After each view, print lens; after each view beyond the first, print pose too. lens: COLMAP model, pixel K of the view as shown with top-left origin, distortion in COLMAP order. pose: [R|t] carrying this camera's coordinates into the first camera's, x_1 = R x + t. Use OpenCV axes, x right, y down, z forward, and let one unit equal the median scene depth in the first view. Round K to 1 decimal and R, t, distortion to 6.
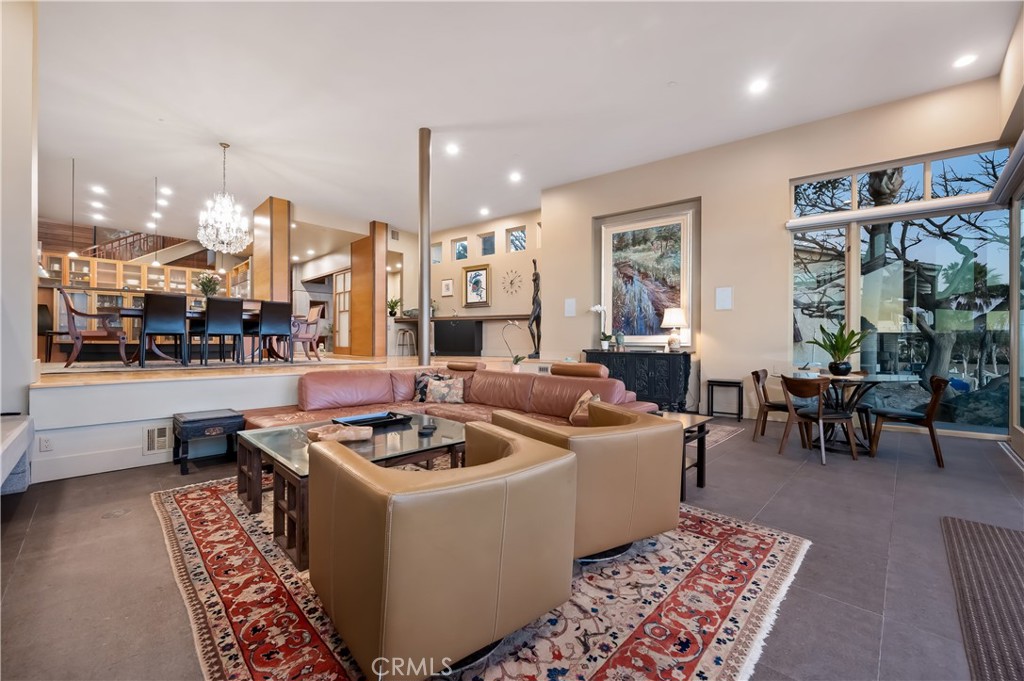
lens RADIAL K [[411.1, 0, 516.2], [0, 411.1, 342.6], [0, 0, 1]] dist [-0.000906, -0.000711]
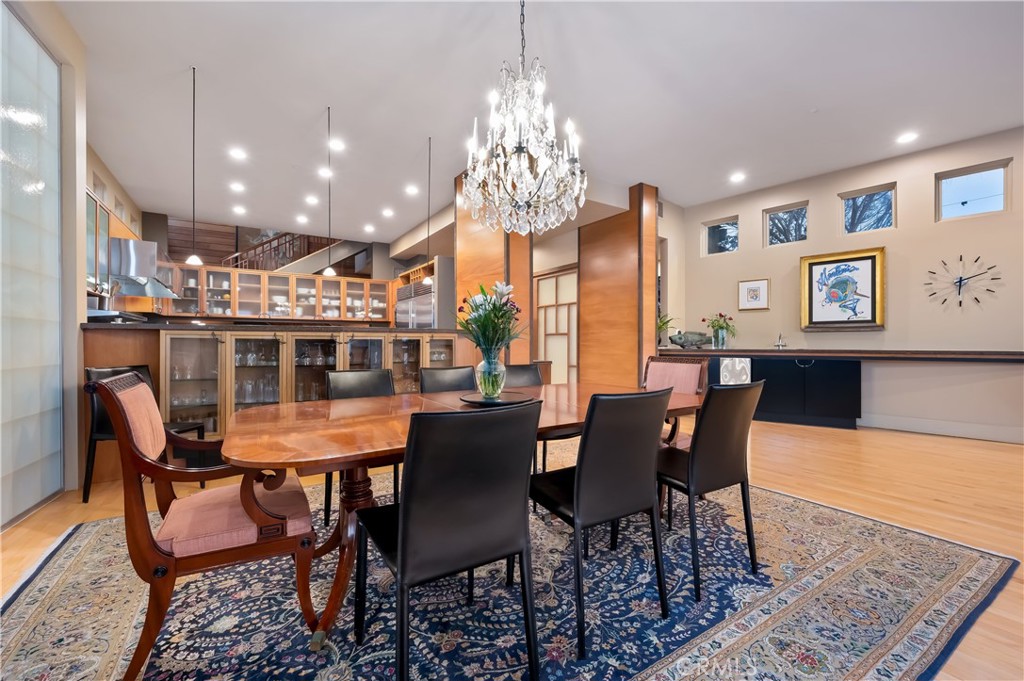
lens RADIAL K [[411.1, 0, 505.9], [0, 411.1, 340.6], [0, 0, 1]] dist [-0.000906, -0.000711]
pose [[0.974649, -0.004020, -0.223702, -0.390322], [0.004167, 0.999991, 0.000188, -0.074969], [0.223699, -0.001115, 0.974658, 0.389448]]
